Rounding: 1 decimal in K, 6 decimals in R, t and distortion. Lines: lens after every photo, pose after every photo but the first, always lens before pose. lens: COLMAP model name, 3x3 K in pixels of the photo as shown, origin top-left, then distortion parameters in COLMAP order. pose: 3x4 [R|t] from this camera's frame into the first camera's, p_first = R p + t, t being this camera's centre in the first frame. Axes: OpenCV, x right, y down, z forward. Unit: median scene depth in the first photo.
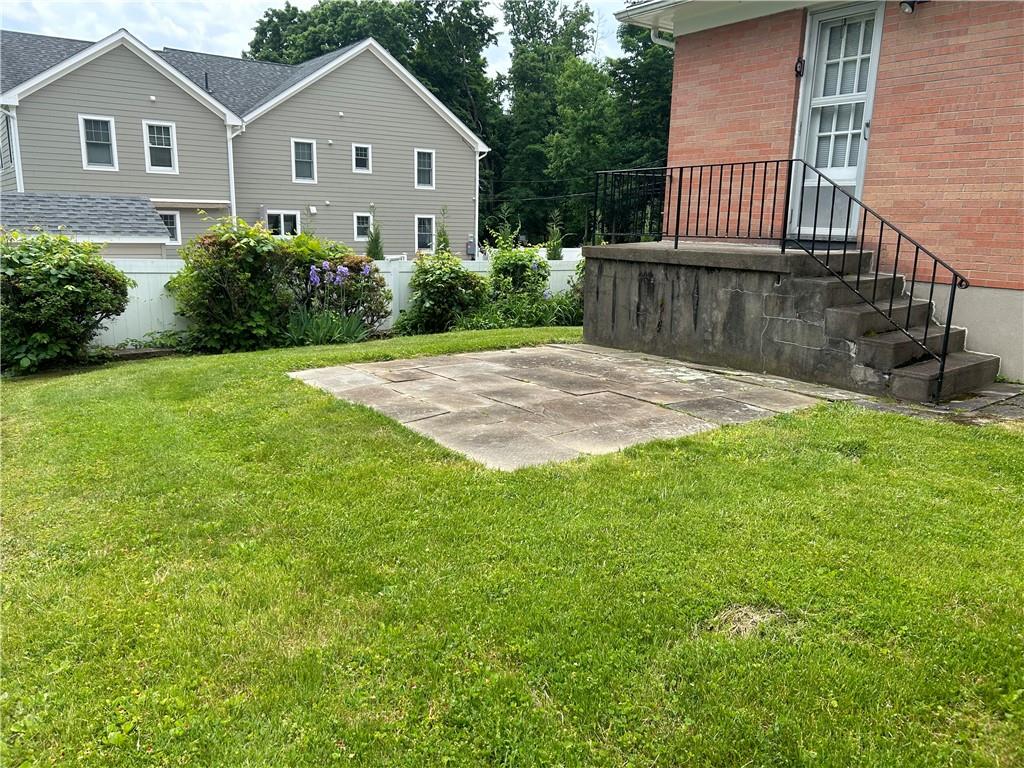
lens RADIAL K [[801.8, 0, 509.8], [0, 801.8, 387.1], [0, 0, 1]] dist [0.080278, -0.080659]
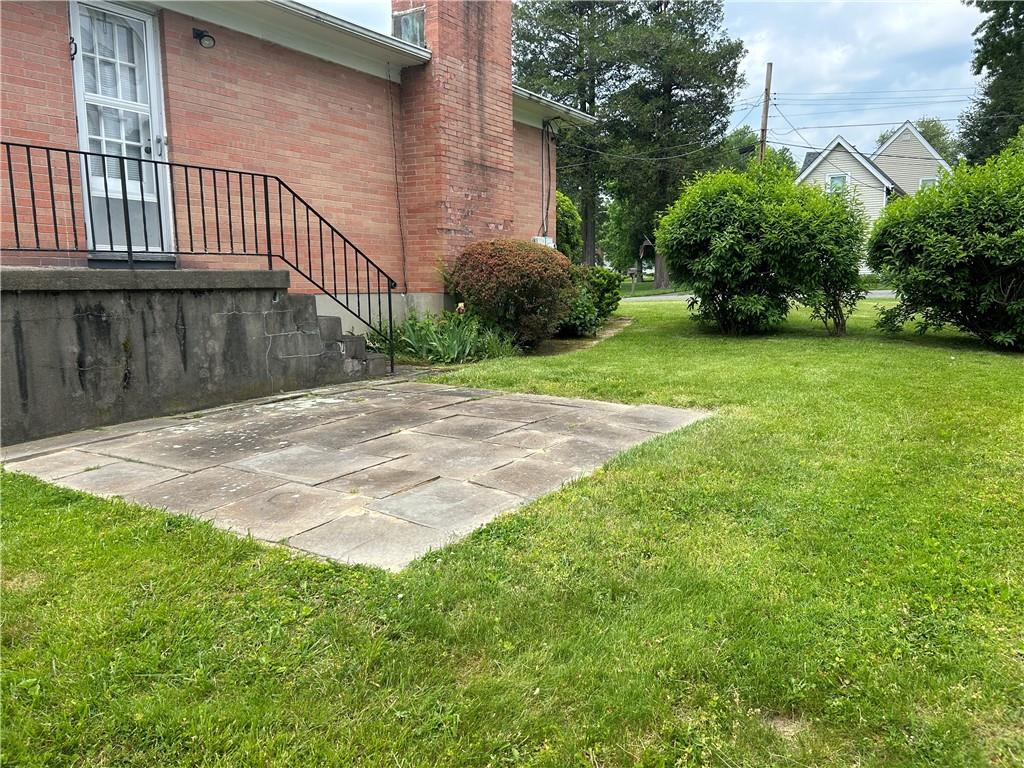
lens RADIAL K [[801.8, 0, 509.8], [0, 801.8, 387.1], [0, 0, 1]] dist [0.080278, -0.080659]
pose [[-0.386807, -0.136214, 0.912045, -0.637022], [0.193434, 0.955042, 0.224673, -0.177533], [-0.901645, 0.263326, -0.343069, 1.022985]]
